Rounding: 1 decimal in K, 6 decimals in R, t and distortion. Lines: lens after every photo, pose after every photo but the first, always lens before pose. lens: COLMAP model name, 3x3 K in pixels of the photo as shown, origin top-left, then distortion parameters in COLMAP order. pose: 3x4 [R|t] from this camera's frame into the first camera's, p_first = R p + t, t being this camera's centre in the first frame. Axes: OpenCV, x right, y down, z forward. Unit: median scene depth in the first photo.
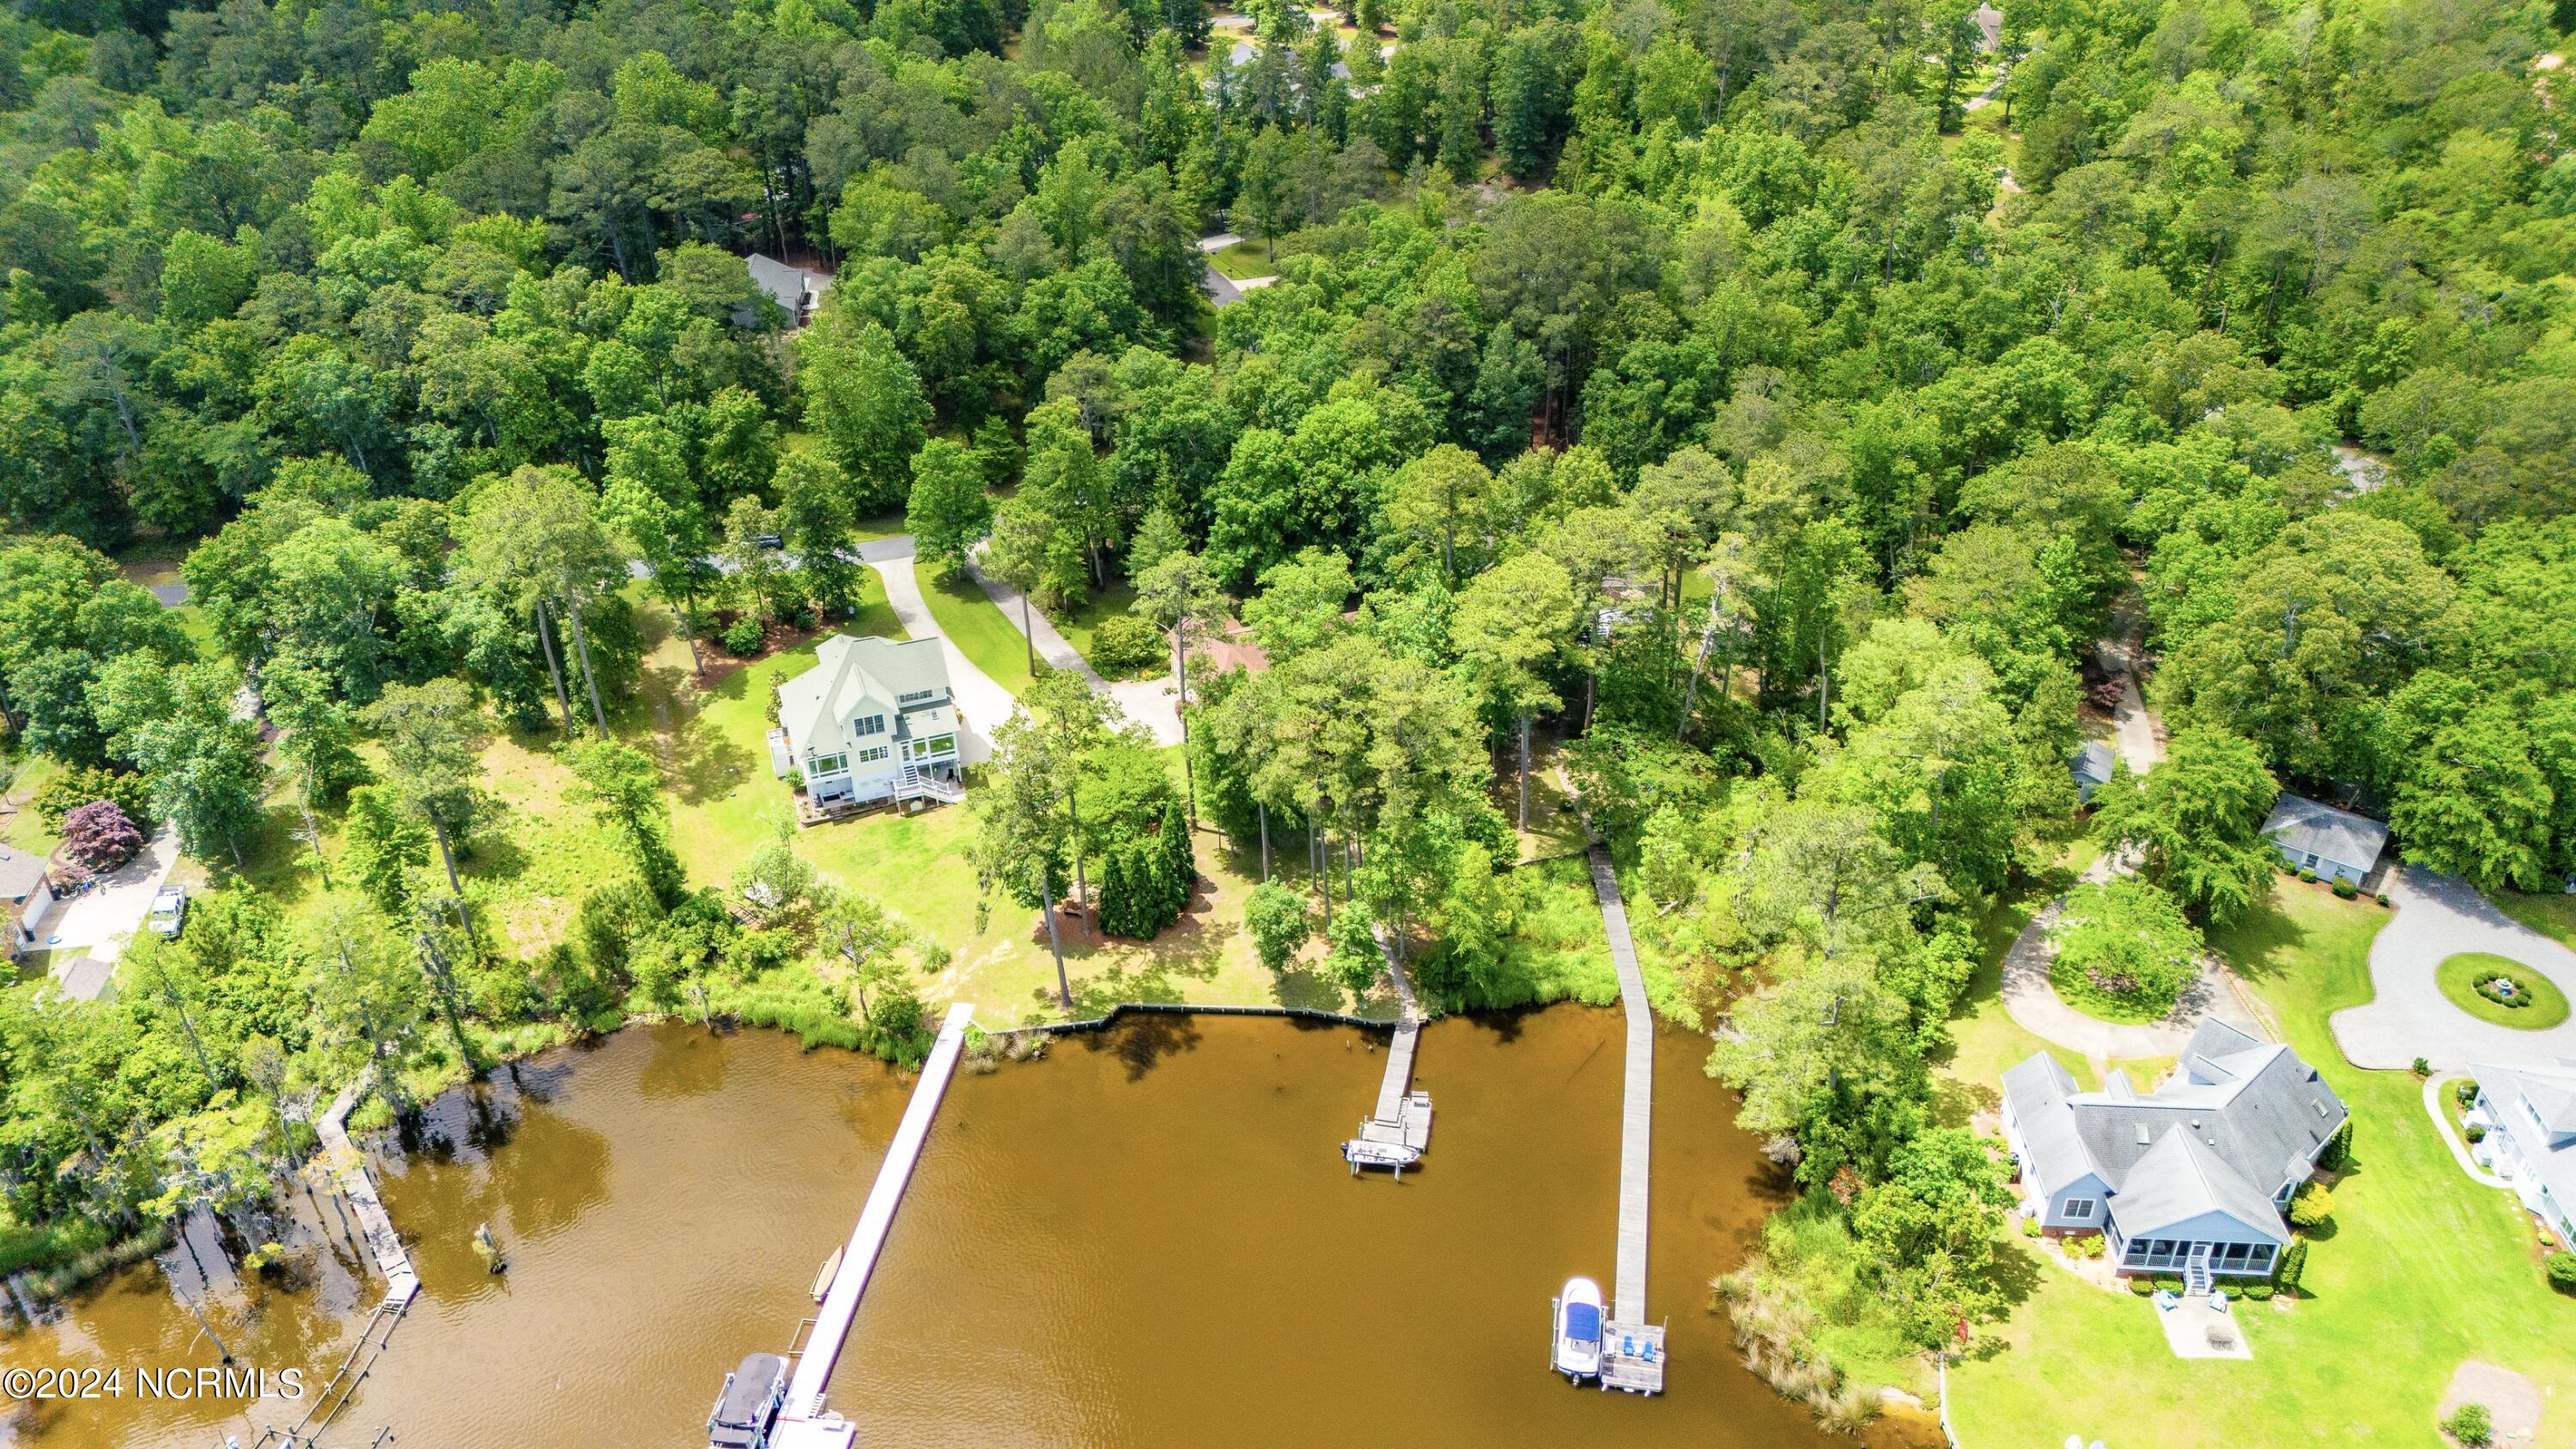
lens RADIAL K [[1873.6, 0, 1283.4], [0, 1873.6, 734.6], [0, 0, 1]] dist [0.086494, -0.089540]
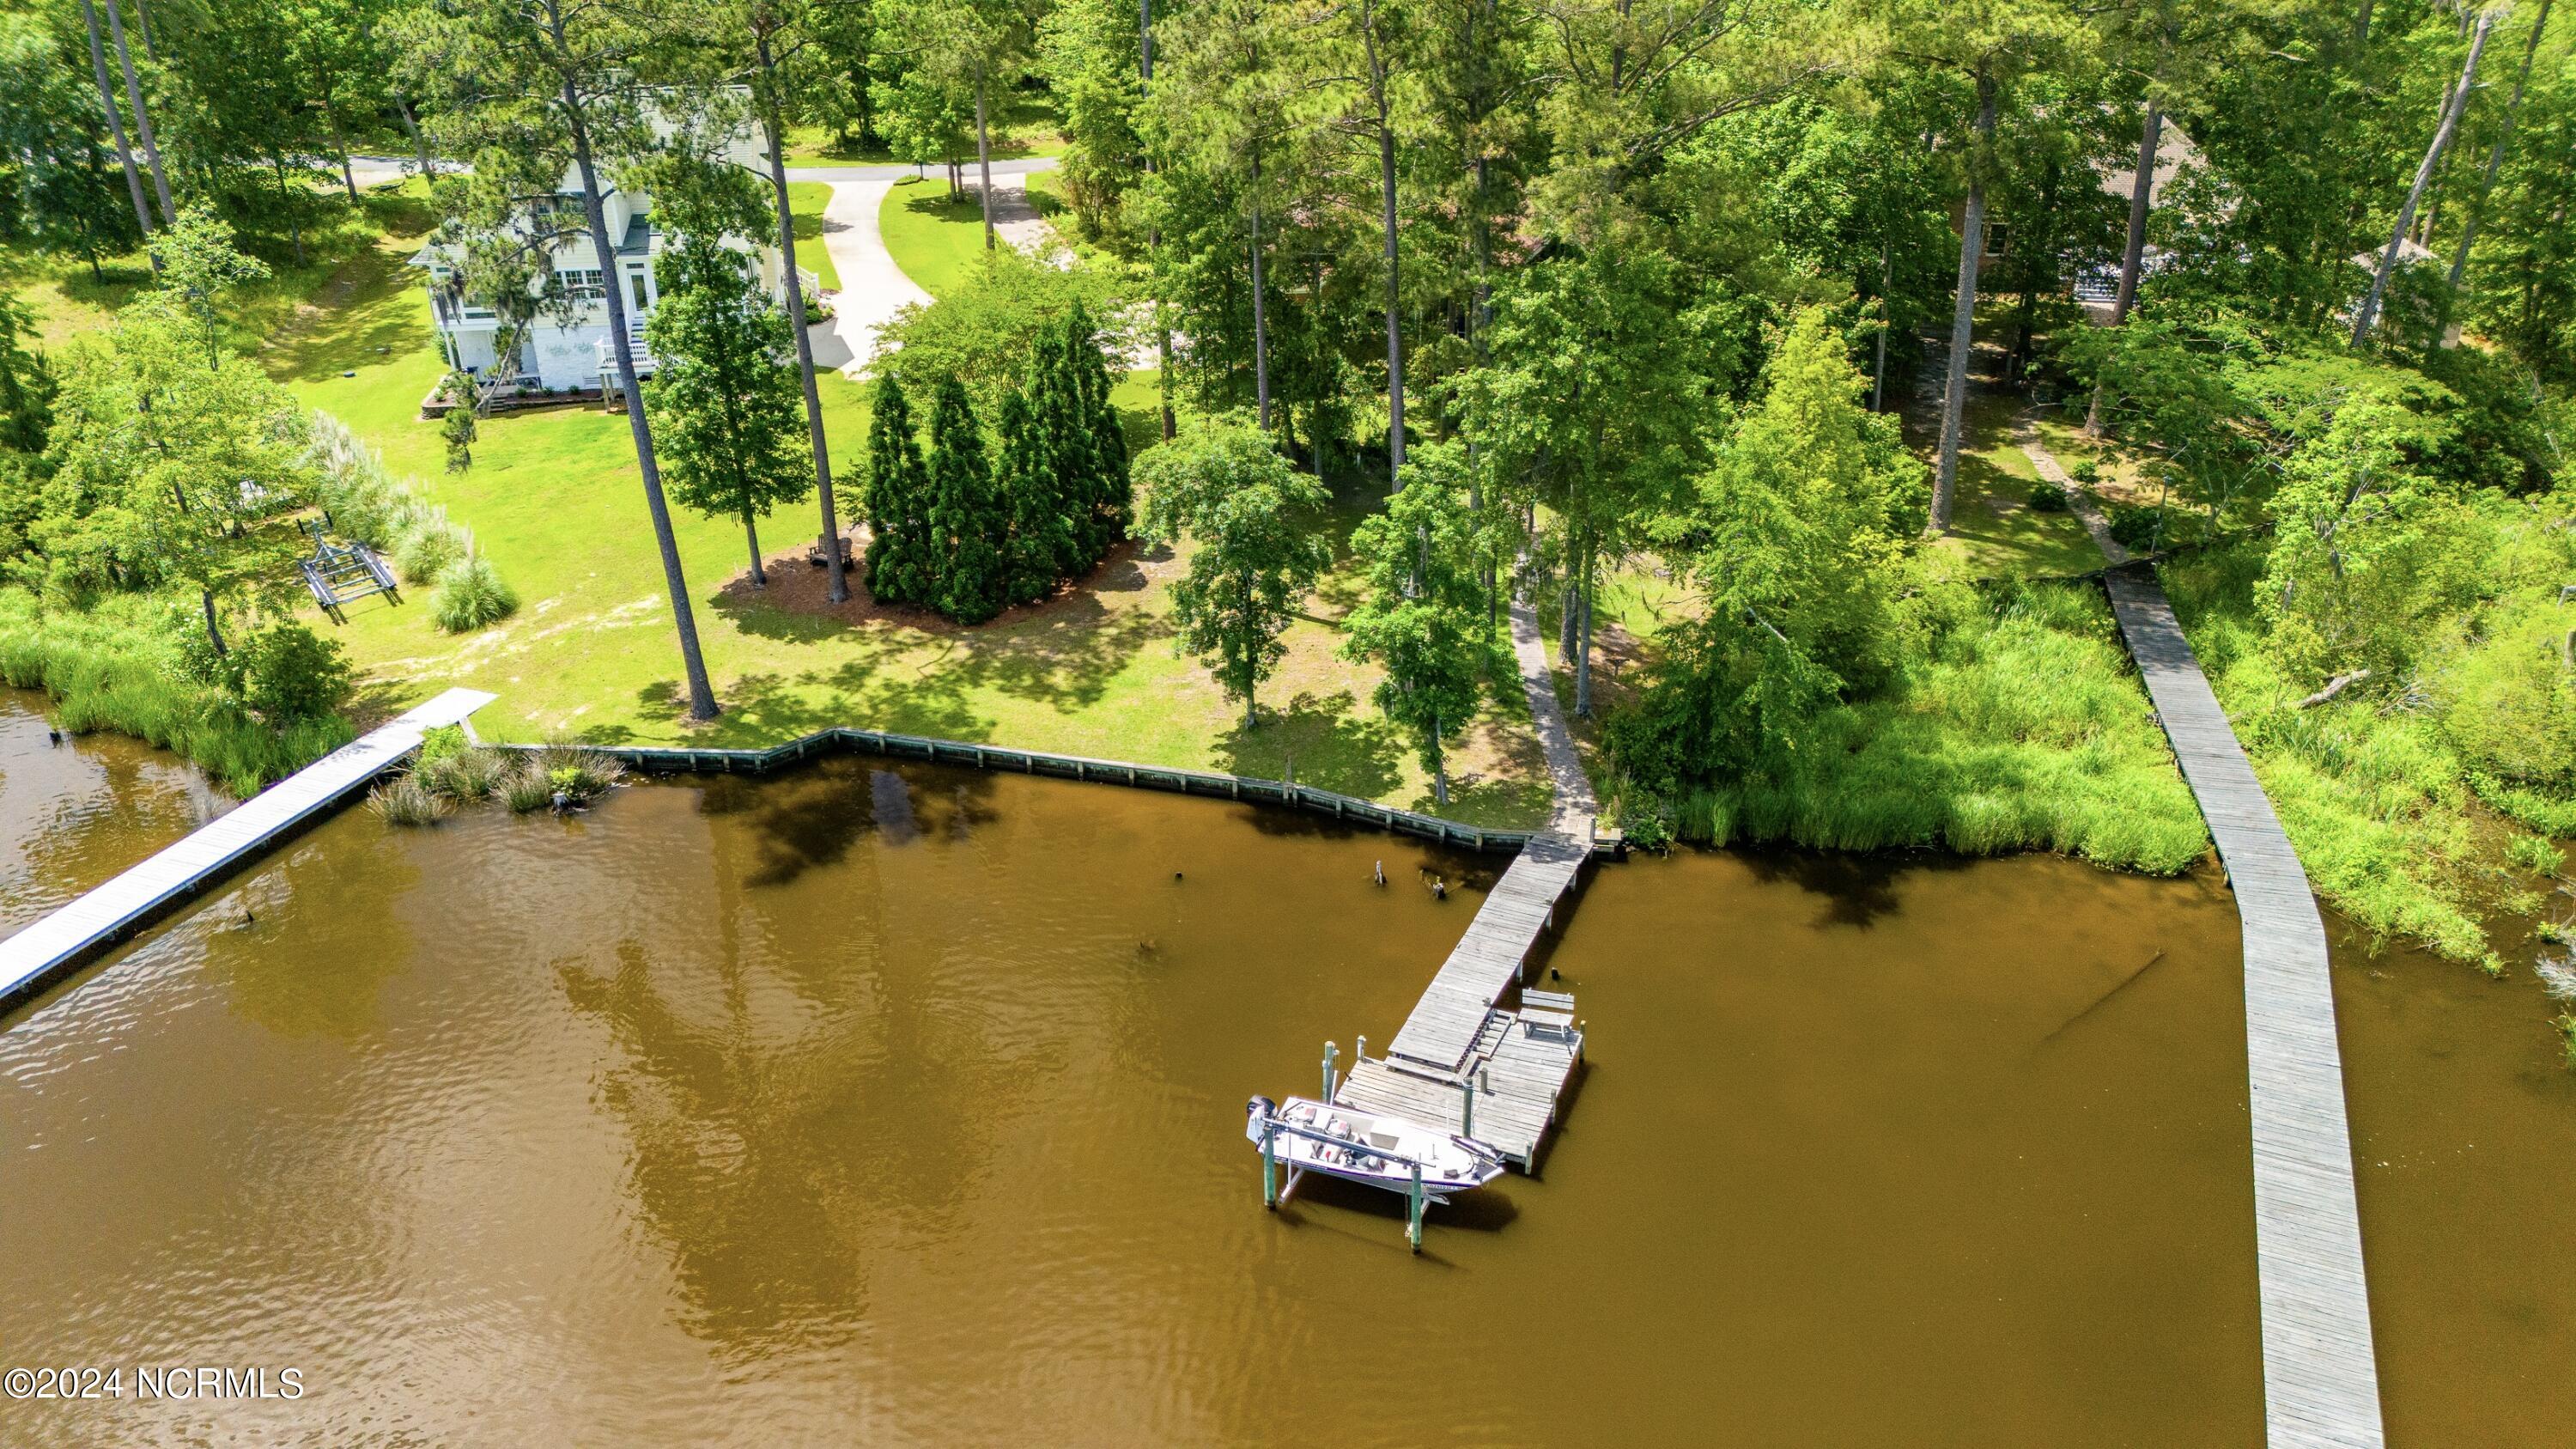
lens RADIAL K [[1884.0, 0, 1290.5], [0, 1884.0, 716.5], [0, 0, 1]] dist [0.107495, -0.146092]
pose [[0.977364, 0.098812, -0.187071, 0.074990], [-0.119543, 0.987475, -0.102968, 0.160379], [0.174553, 0.123001, 0.976935, 0.597398]]
